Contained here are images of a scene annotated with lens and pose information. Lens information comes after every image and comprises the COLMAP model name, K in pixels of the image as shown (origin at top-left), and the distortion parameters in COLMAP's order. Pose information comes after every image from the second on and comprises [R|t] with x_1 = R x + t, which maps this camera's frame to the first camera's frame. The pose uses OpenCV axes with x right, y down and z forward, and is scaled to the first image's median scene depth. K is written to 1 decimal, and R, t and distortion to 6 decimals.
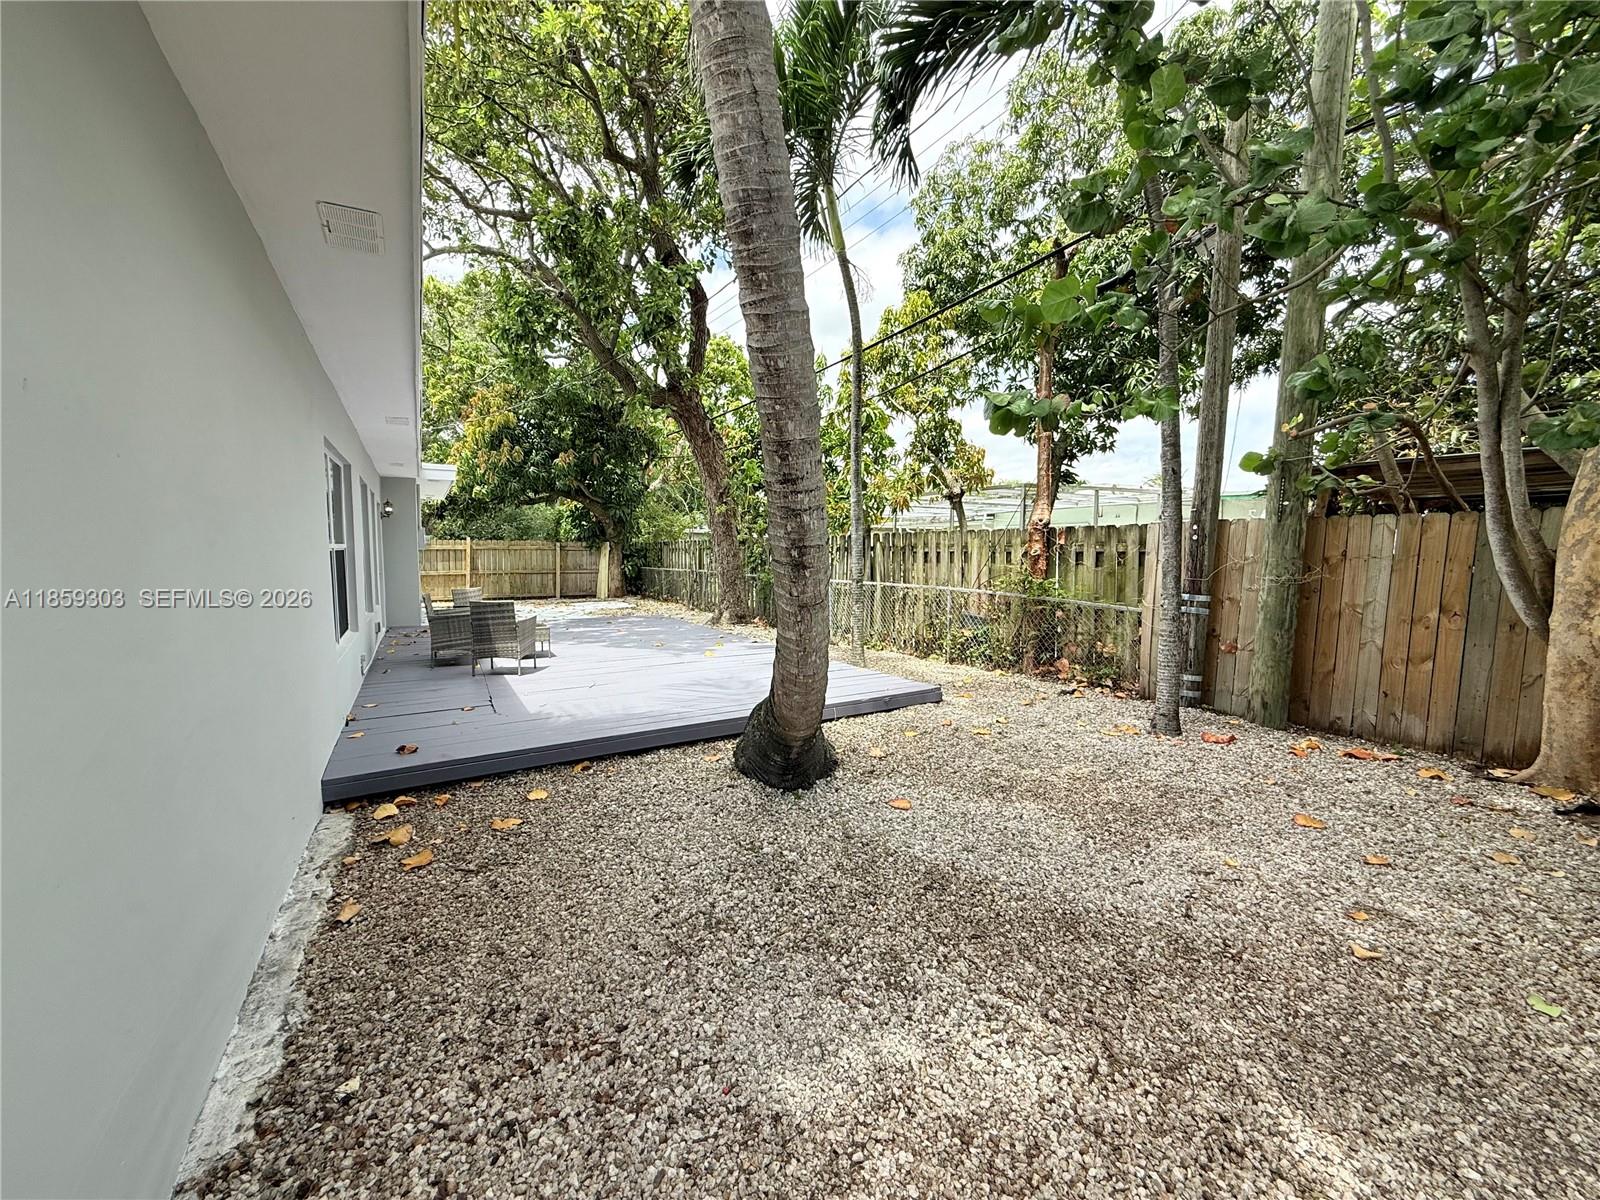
lens RADIAL K [[645.0, 0, 797.0], [0, 645.0, 601.6], [0, 0, 1]] dist [0.001486, 0.000234]
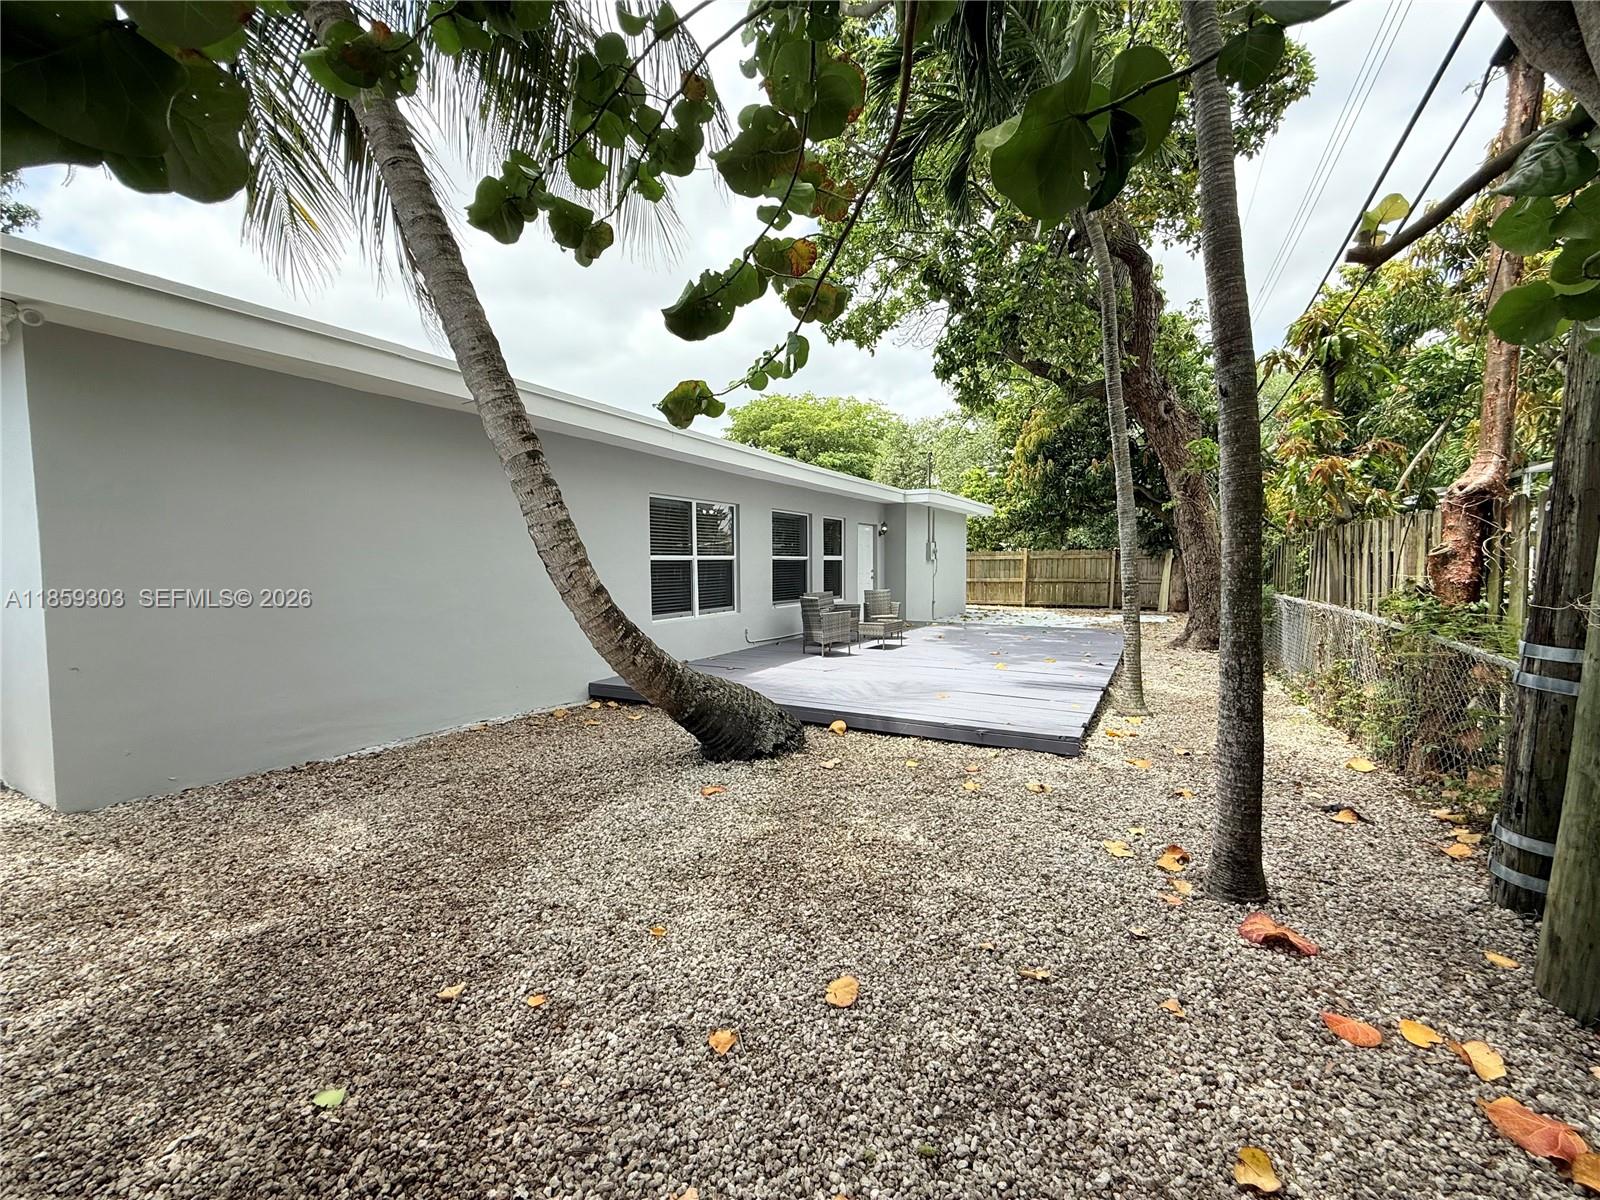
lens RADIAL K [[645.0, 0, 797.0], [0, 645.0, 601.6], [0, 0, 1]] dist [0.001486, 0.000234]
pose [[0.480247, 0.045196, -0.875968, 0.319493], [-0.061031, 0.997973, 0.018030, -0.006433], [0.875008, 0.044803, 0.482032, 0.166197]]
